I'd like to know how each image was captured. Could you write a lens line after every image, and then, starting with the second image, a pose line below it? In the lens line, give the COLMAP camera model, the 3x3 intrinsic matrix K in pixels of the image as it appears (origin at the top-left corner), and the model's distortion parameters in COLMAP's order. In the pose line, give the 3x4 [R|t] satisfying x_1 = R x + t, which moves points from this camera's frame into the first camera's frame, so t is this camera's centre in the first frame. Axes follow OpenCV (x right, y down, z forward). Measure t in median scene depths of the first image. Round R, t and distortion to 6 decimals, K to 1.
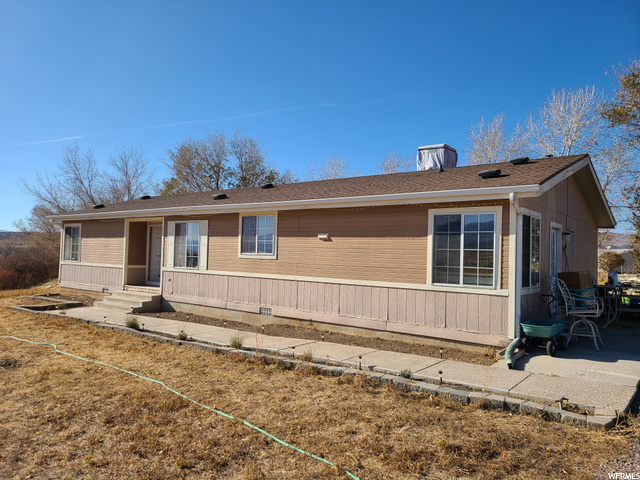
lens RADIAL K [[477.4, 0, 319.1], [0, 477.4, 248.6], [0, 0, 1]] dist [0.058644, -0.006559]
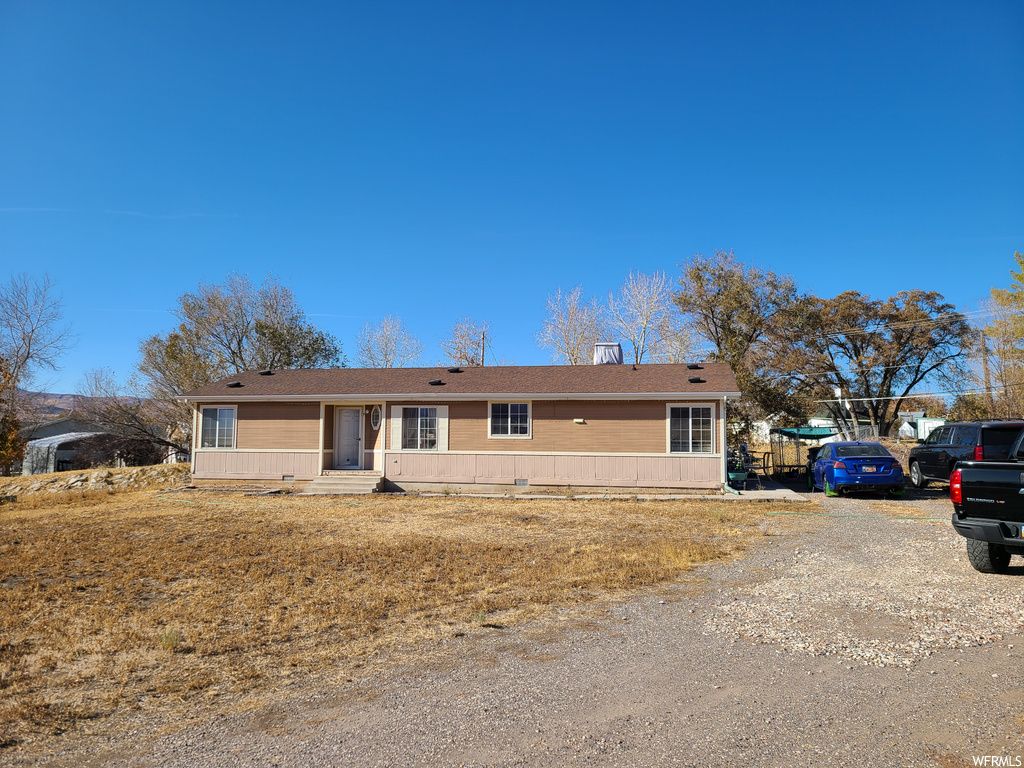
lens RADIAL K [[763.9, 0, 510.5], [0, 763.9, 397.7], [0, 0, 1]] dist [0.058644, -0.006559]
pose [[0.906621, 0.004416, 0.421923, -0.968254], [0.011501, 0.999315, -0.035174, -0.015504], [-0.421789, 0.036742, 0.905949, -0.770540]]
